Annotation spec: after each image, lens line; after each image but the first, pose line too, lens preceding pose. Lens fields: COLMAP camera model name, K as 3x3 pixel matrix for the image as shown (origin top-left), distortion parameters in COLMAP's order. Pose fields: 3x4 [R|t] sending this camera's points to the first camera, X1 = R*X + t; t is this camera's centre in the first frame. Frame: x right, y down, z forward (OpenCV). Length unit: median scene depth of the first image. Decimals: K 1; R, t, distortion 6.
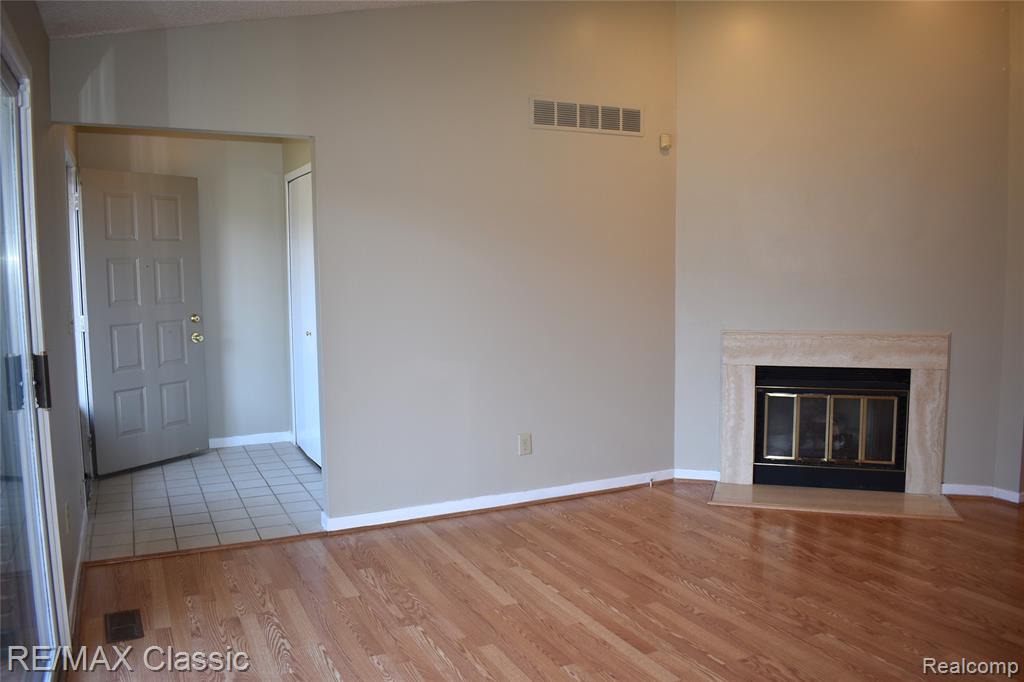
lens RADIAL K [[793.6, 0, 512.0], [0, 793.6, 341.0], [0, 0, 1]] dist [-0.098354, 0.014750]
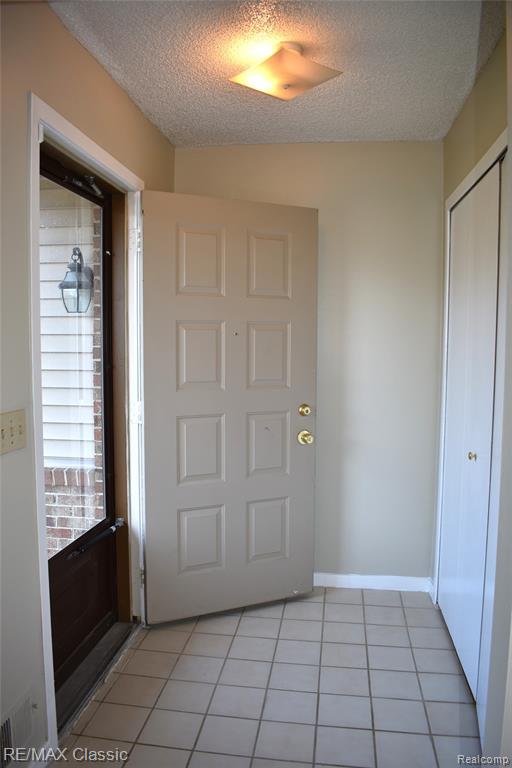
lens RADIAL K [[603.6, 0, 256.0], [0, 603.6, 384.0], [0, 0, 1]] dist [-0.090646, 0.009049]
pose [[0.829123, 0.057153, -0.556137, -0.144764], [-0.069190, 0.997603, -0.000631, -0.049622], [0.554768, 0.039002, 0.831090, 0.532933]]
